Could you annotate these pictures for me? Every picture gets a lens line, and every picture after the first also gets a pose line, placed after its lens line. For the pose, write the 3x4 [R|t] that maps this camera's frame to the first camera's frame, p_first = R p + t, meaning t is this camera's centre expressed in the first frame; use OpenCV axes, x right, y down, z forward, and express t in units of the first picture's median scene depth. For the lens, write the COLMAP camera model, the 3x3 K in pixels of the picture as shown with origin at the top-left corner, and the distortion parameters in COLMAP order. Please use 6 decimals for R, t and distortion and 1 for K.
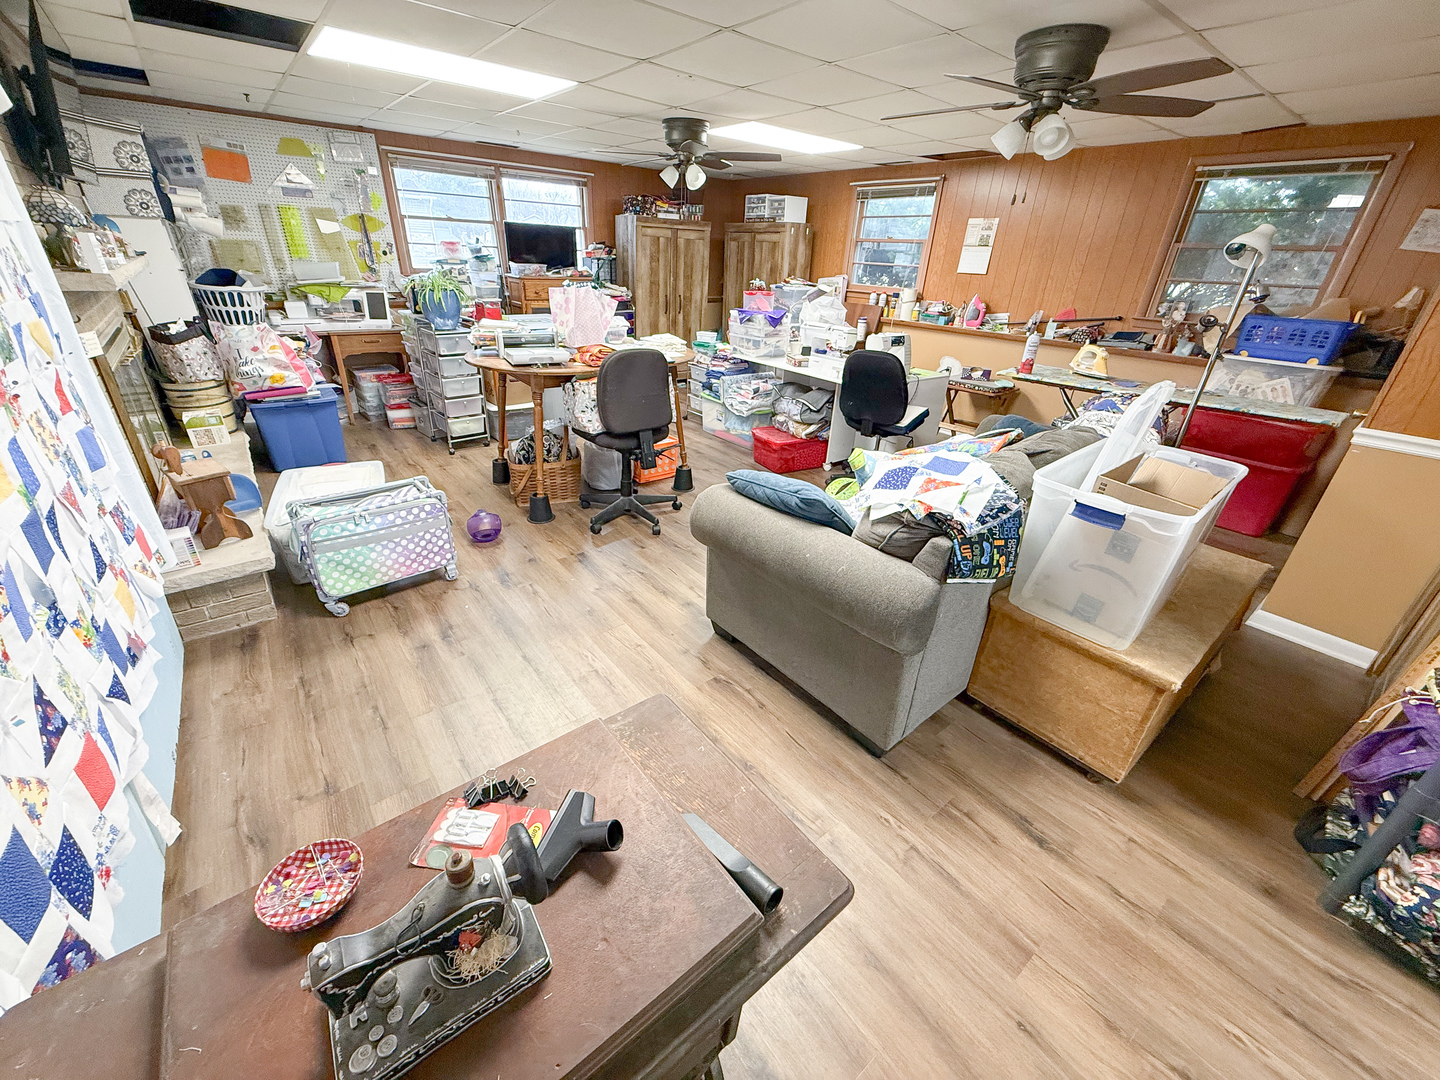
lens RADIAL K [[572.1, 0, 716.9], [0, 572.1, 539.0], [0, 0, 1]] dist [-0.000070, -0.000085]
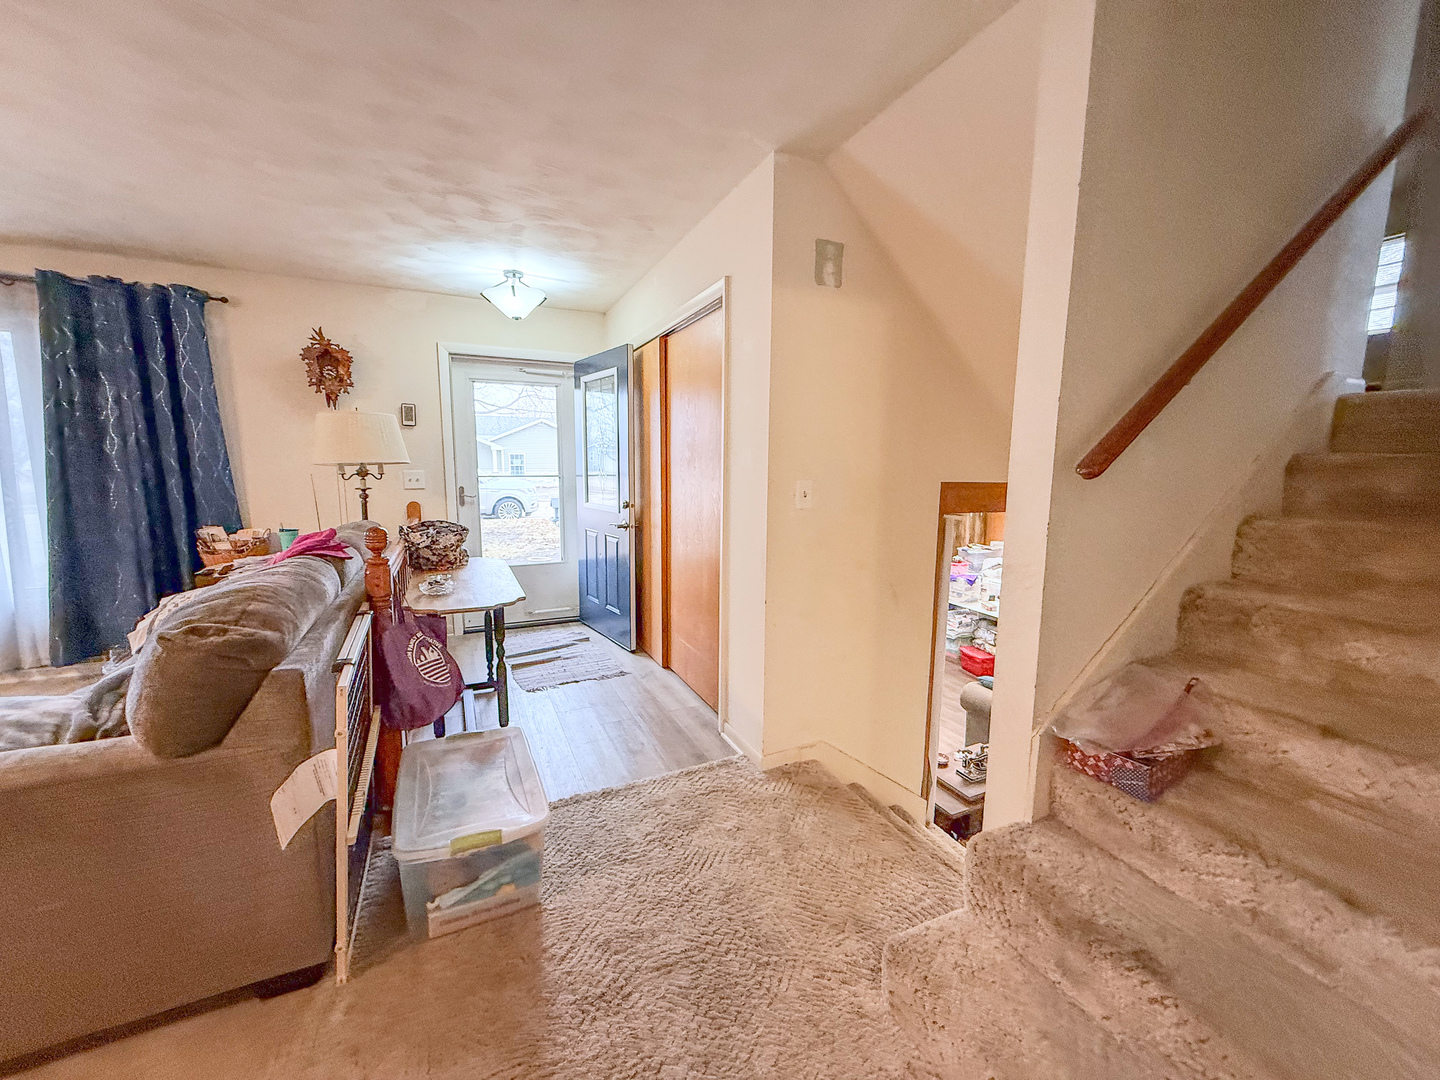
lens RADIAL K [[573.1, 0, 714.7], [0, 573.1, 538.0], [0, 0, 1]] dist [-0.001359, -0.000342]
pose [[0.969514, -0.000902, -0.245035, -0.205040], [-0.080197, 0.943751, -0.320783, 0.084120], [0.231542, 0.330655, 0.914908, -0.700398]]
